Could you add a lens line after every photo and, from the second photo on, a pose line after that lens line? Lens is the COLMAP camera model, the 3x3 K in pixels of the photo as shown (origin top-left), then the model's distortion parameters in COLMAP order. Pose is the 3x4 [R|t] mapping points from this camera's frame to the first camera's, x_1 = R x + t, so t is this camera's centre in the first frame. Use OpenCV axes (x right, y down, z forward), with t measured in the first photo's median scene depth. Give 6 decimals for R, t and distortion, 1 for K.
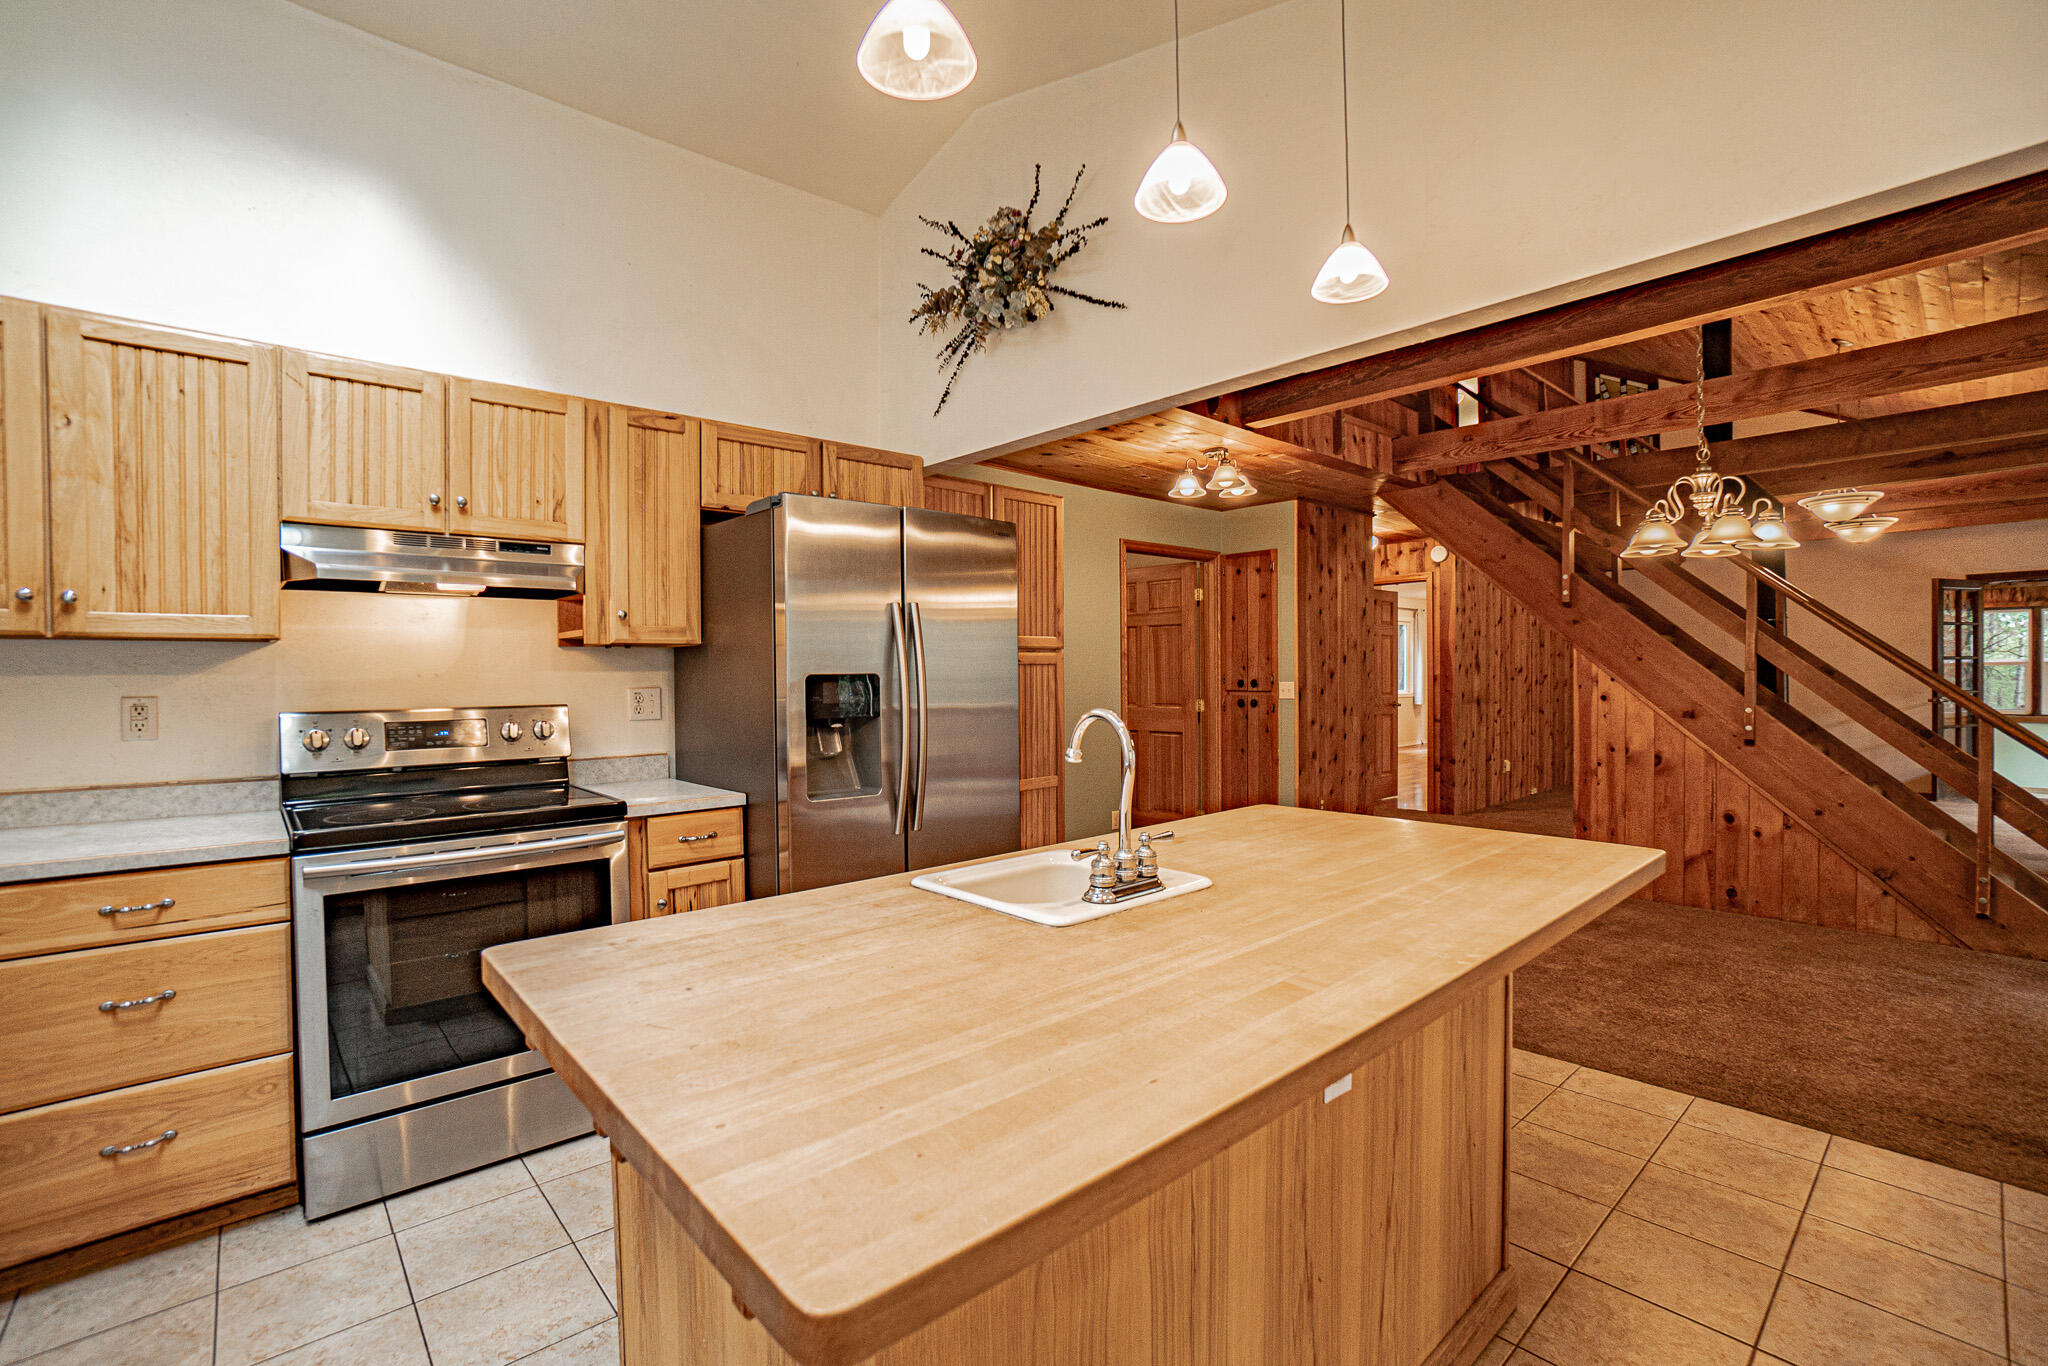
lens RADIAL K [[925.5, 0, 1024.0], [0, 925.5, 683.0], [0, 0, 1]] dist [-0.001518, -0.000038]
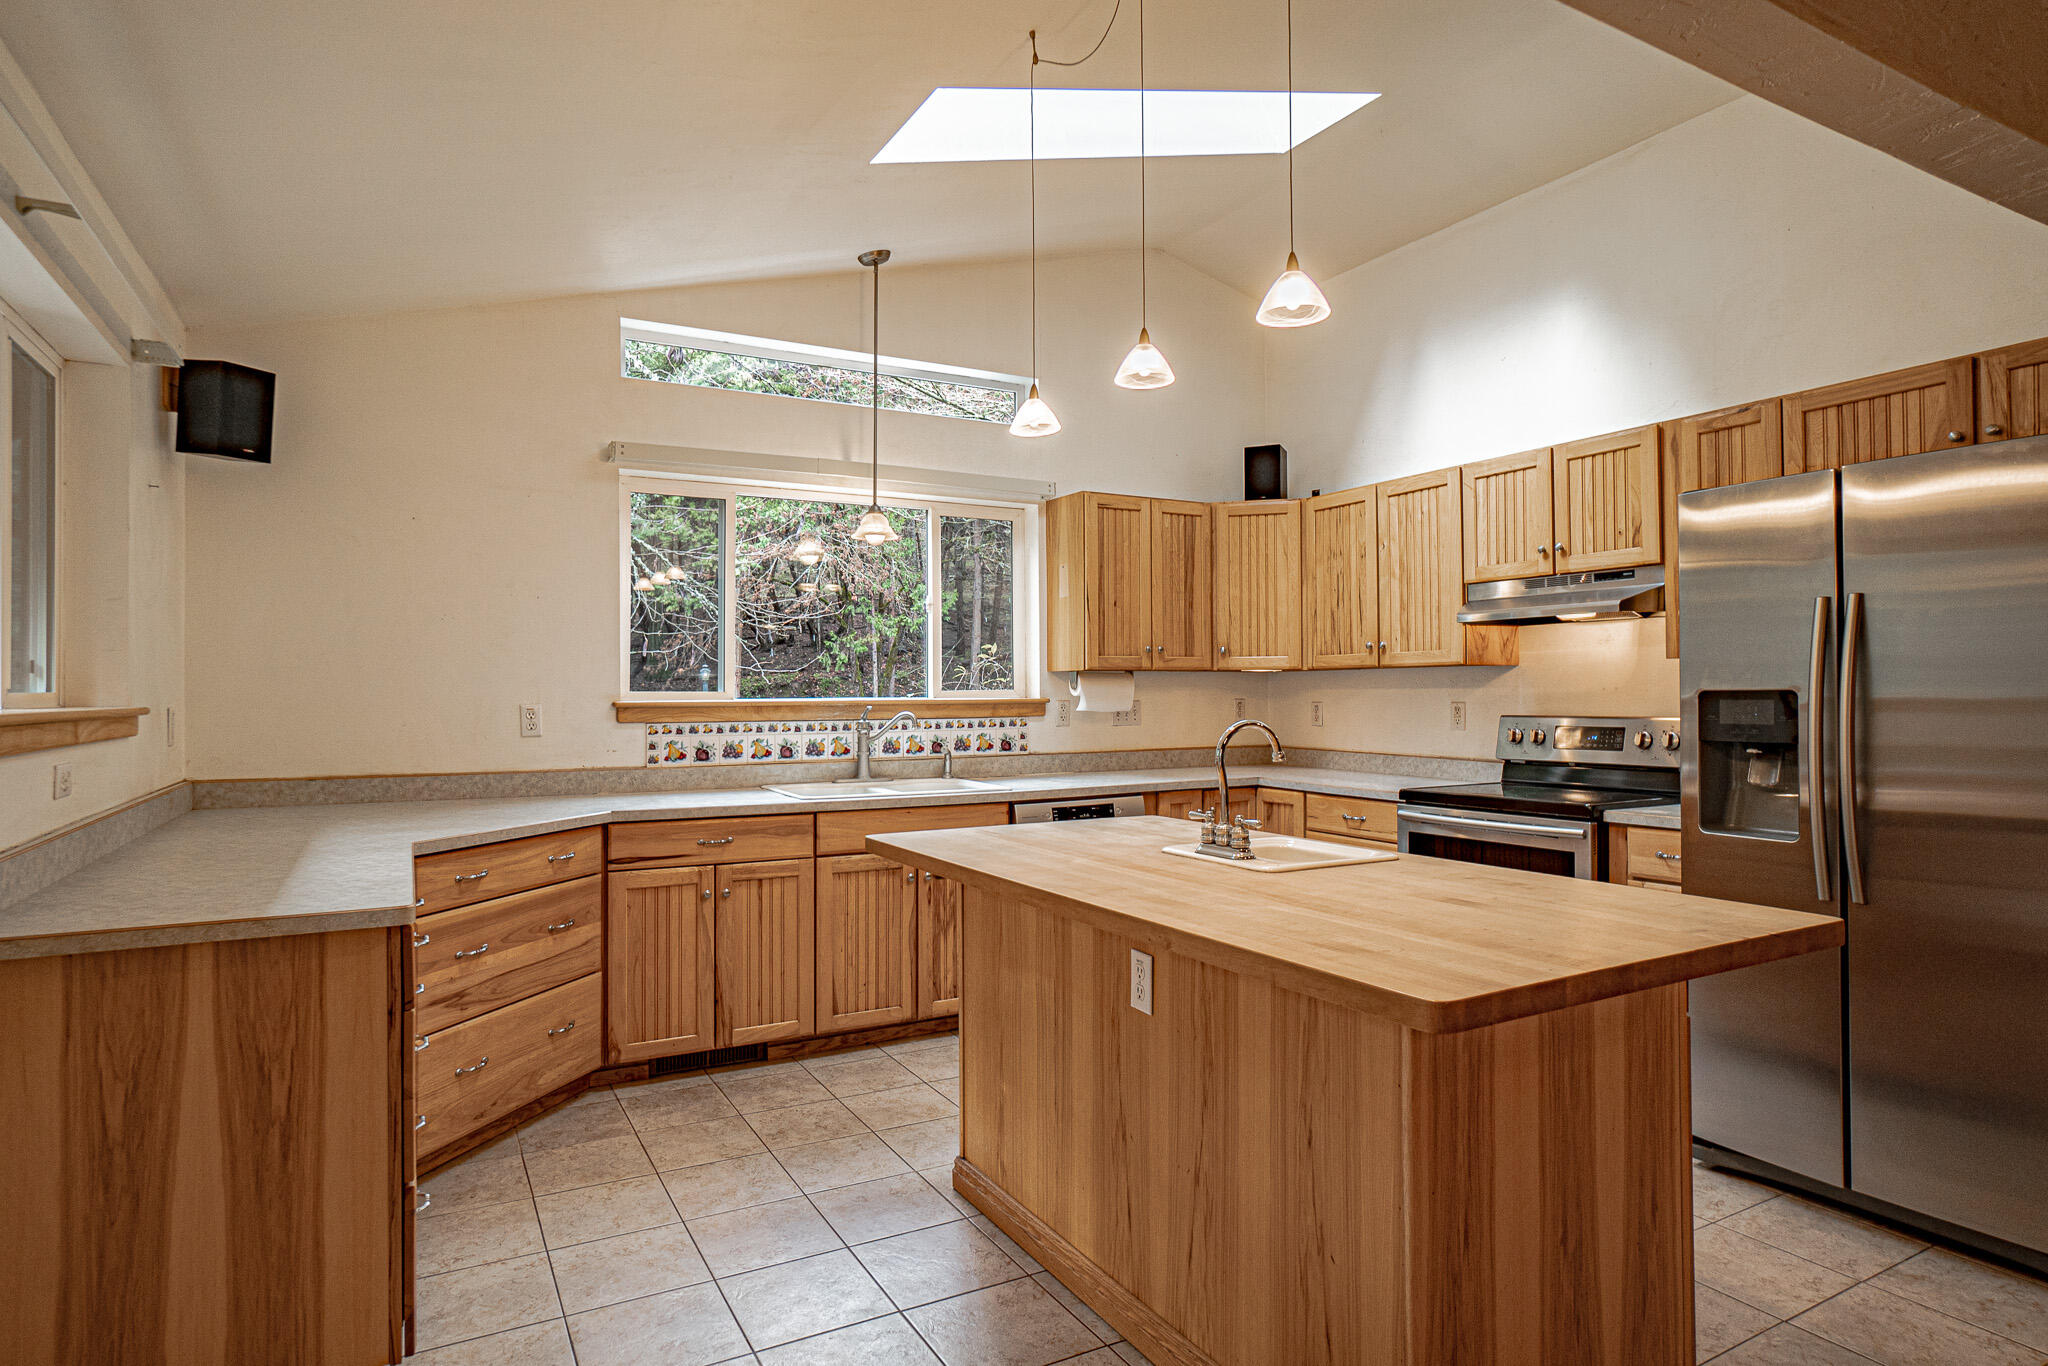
lens RADIAL K [[1115.9, 0, 1024.0], [0, 1115.9, 683.0], [0, 0, 1]] dist [-0.001235, -0.000261]
pose [[-0.206069, 0.001472, -0.978536, 0.999389], [-0.007892, 0.999964, 0.003166, -0.016771], [0.978506, 0.008375, -0.206050, 0.628314]]
